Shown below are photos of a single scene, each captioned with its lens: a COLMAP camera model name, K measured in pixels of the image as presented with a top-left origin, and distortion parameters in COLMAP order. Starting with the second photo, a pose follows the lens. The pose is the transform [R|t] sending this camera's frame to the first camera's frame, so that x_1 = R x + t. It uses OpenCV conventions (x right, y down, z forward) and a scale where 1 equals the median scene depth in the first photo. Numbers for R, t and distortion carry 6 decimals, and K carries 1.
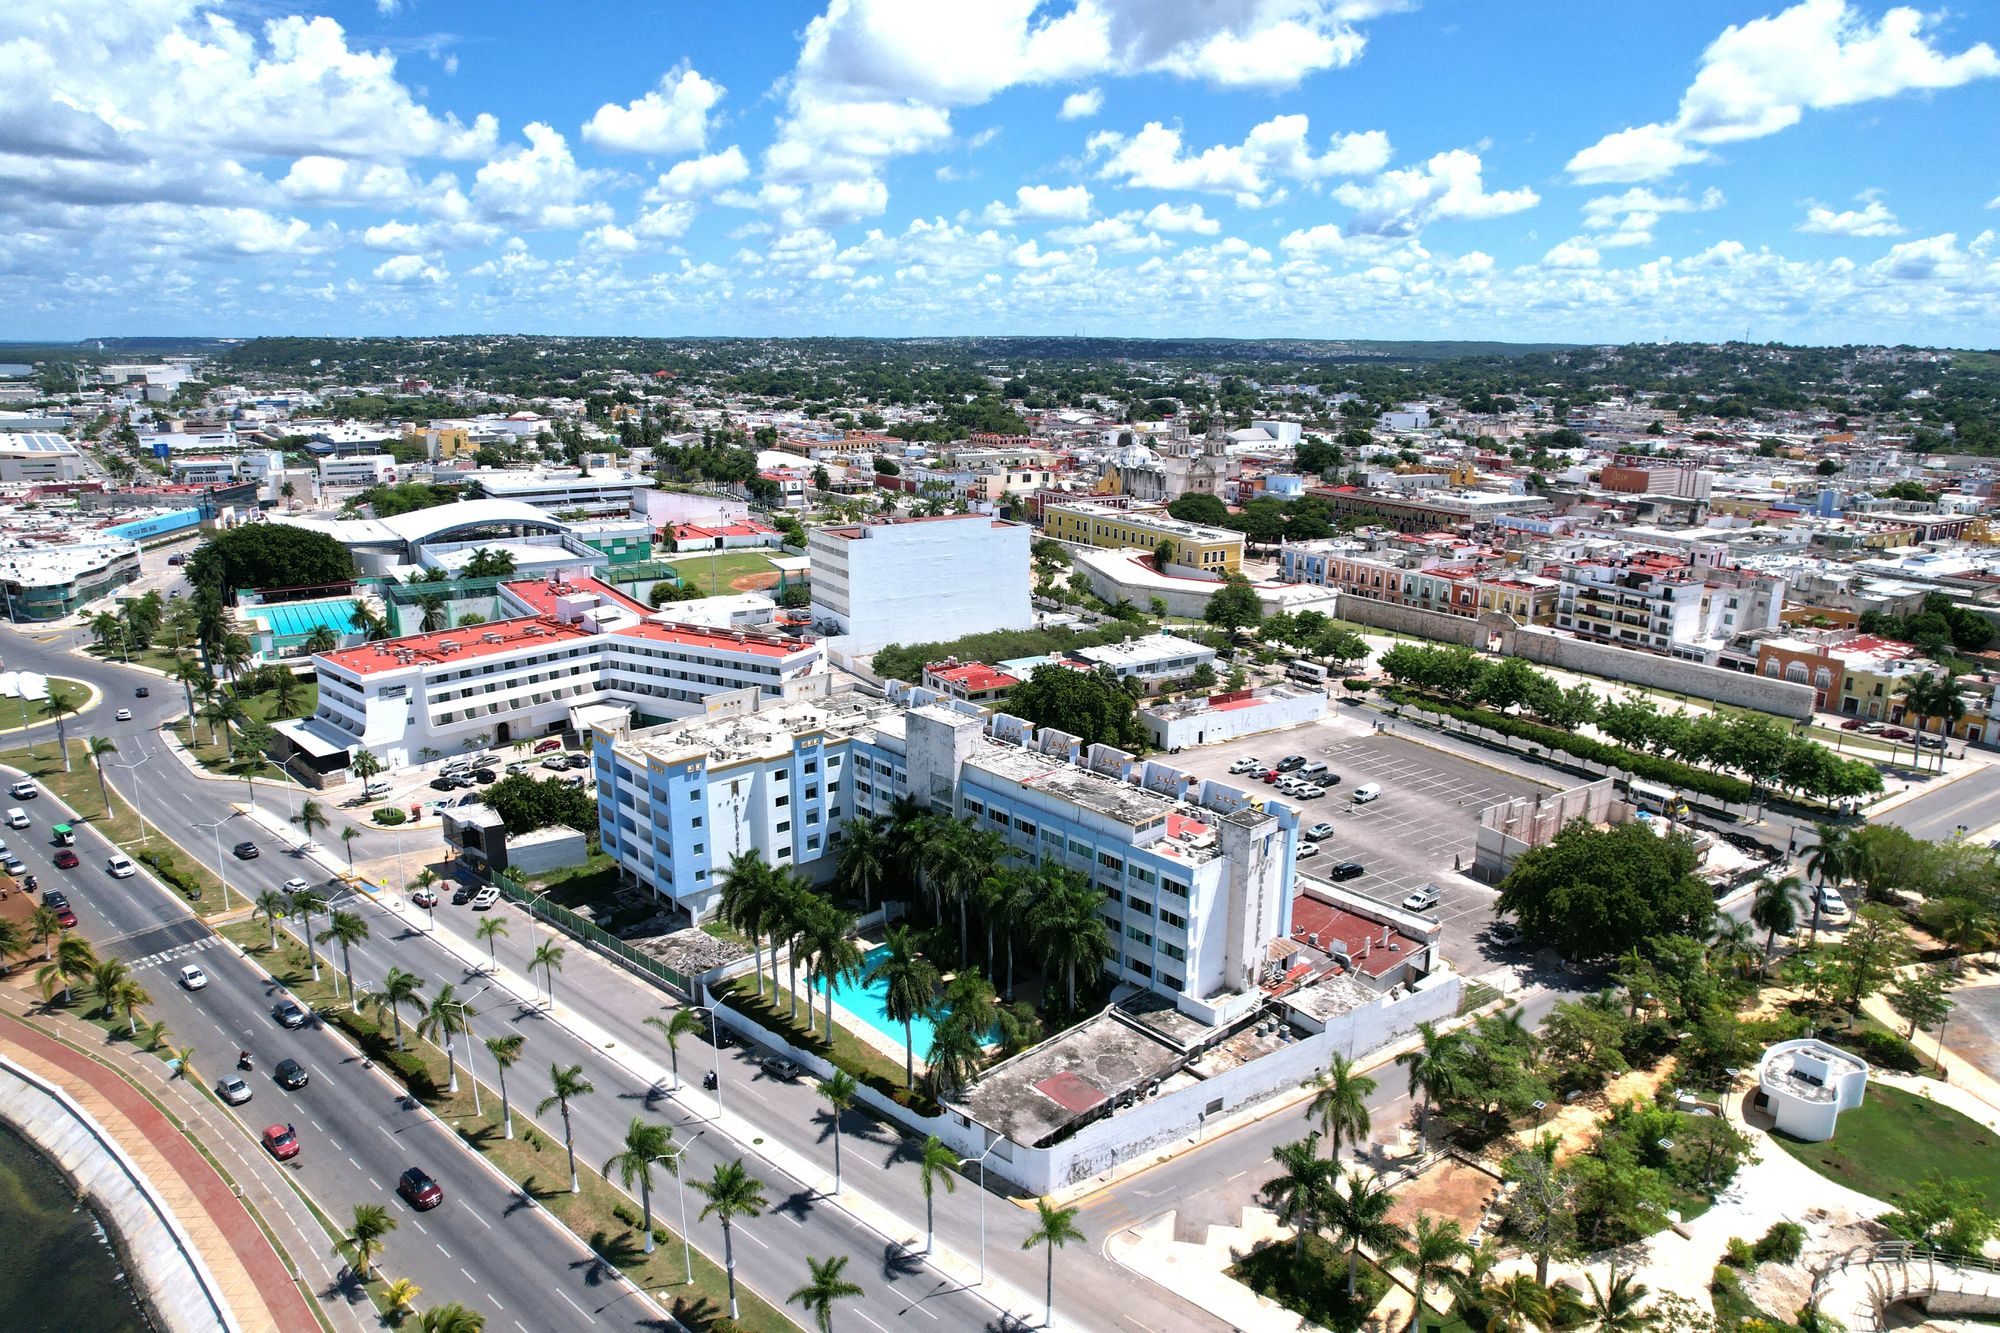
lens RADIAL K [[1269.1, 0, 1000.0], [0, 1269.1, 666.5], [0, 0, 1]] dist [-0.060192, 0.042589]
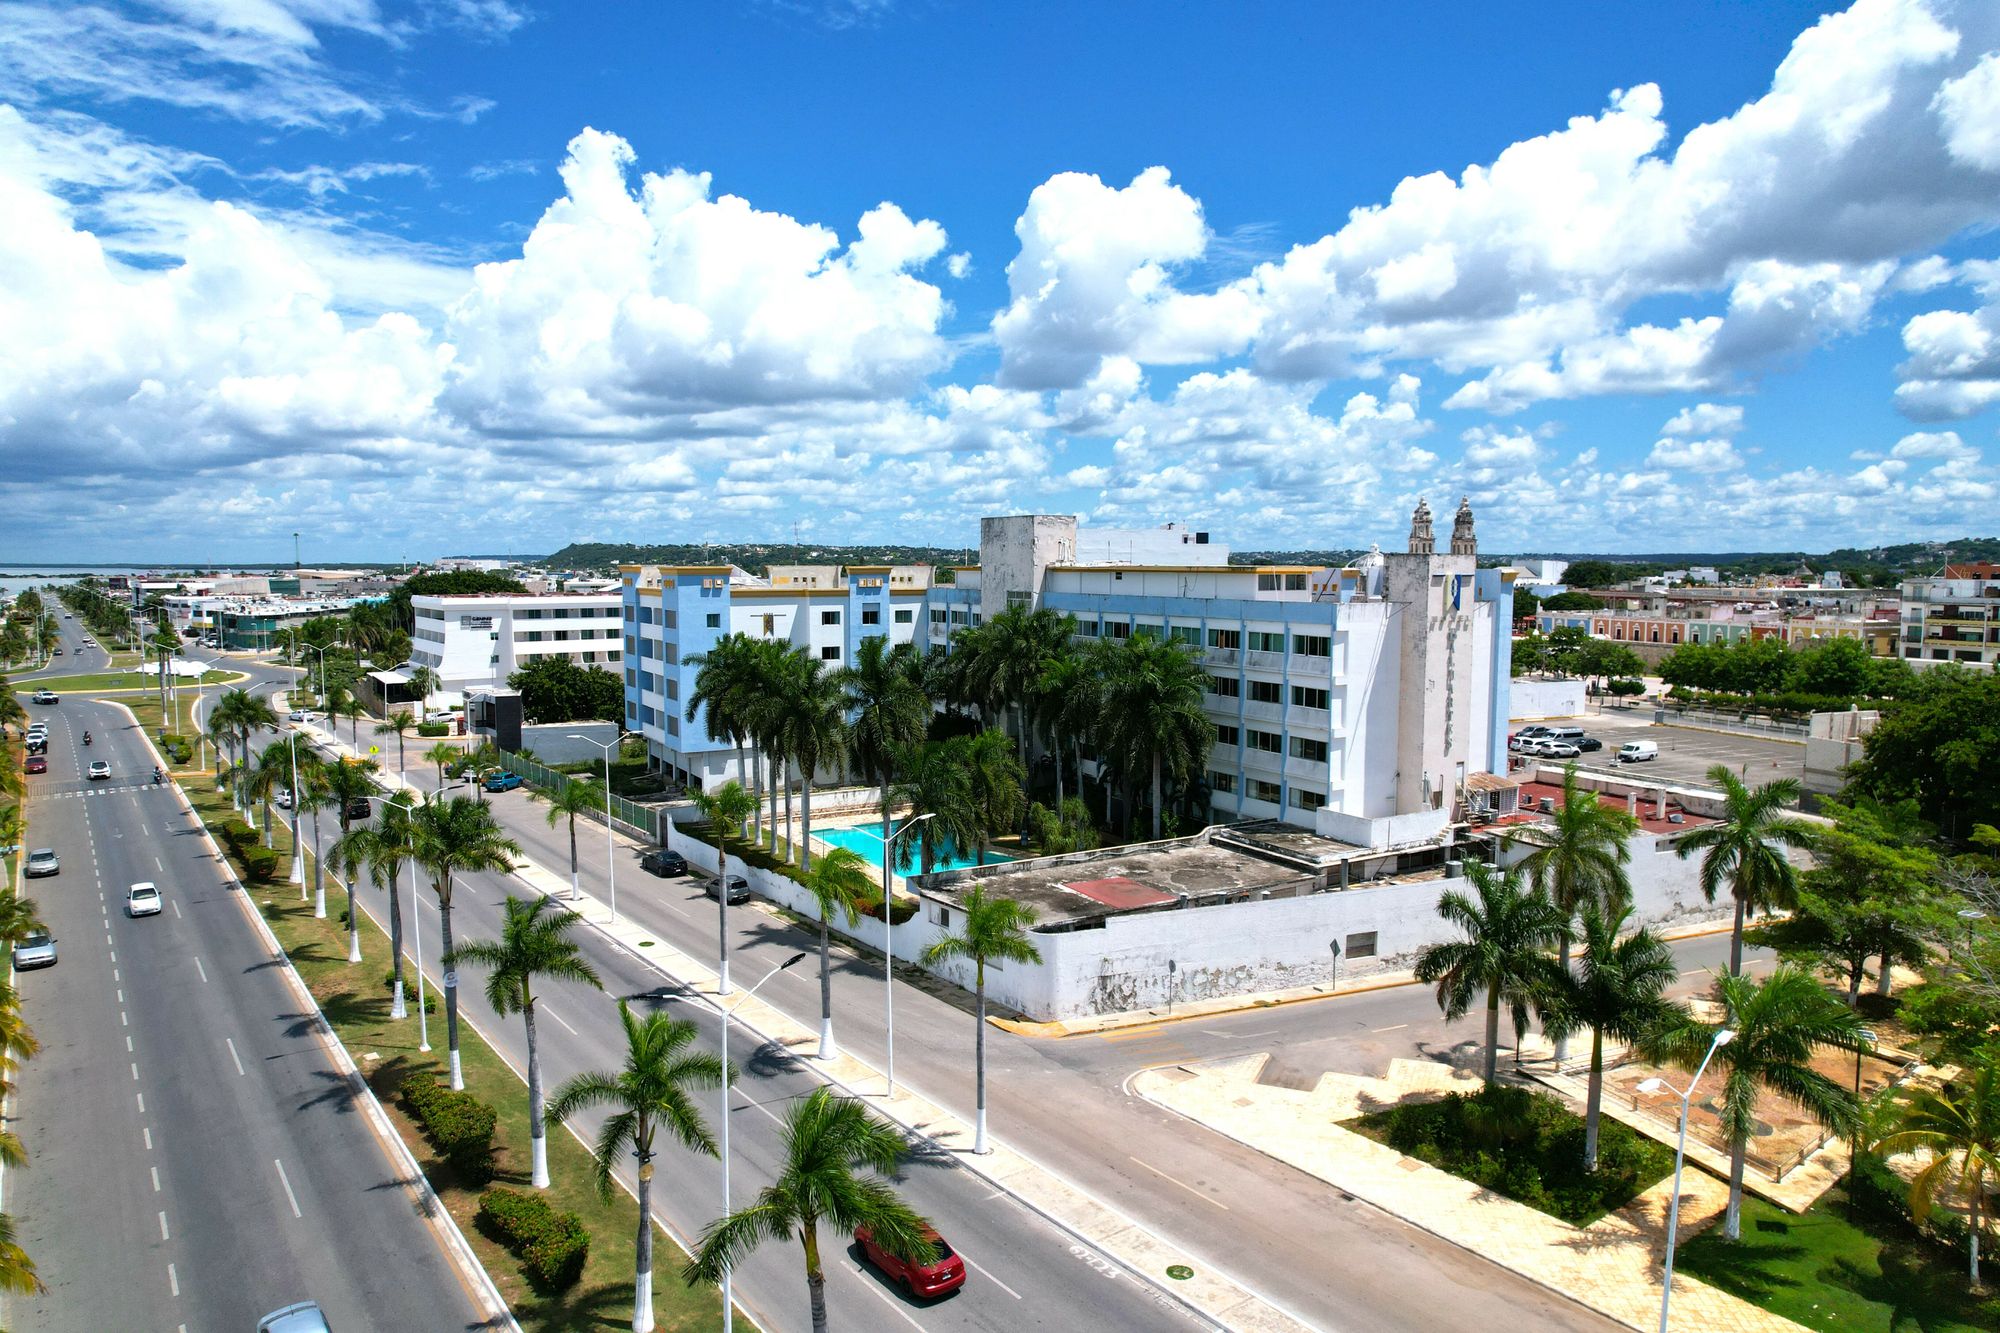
lens RADIAL K [[1269.1, 0, 1000.0], [0, 1269.1, 666.5], [0, 0, 1]] dist [-0.060192, 0.042589]
pose [[0.979758, 0.013745, -0.199713, 0.109330], [-0.048038, 0.984633, -0.167901, 0.301301], [0.194336, 0.174096, 0.965362, 0.328827]]
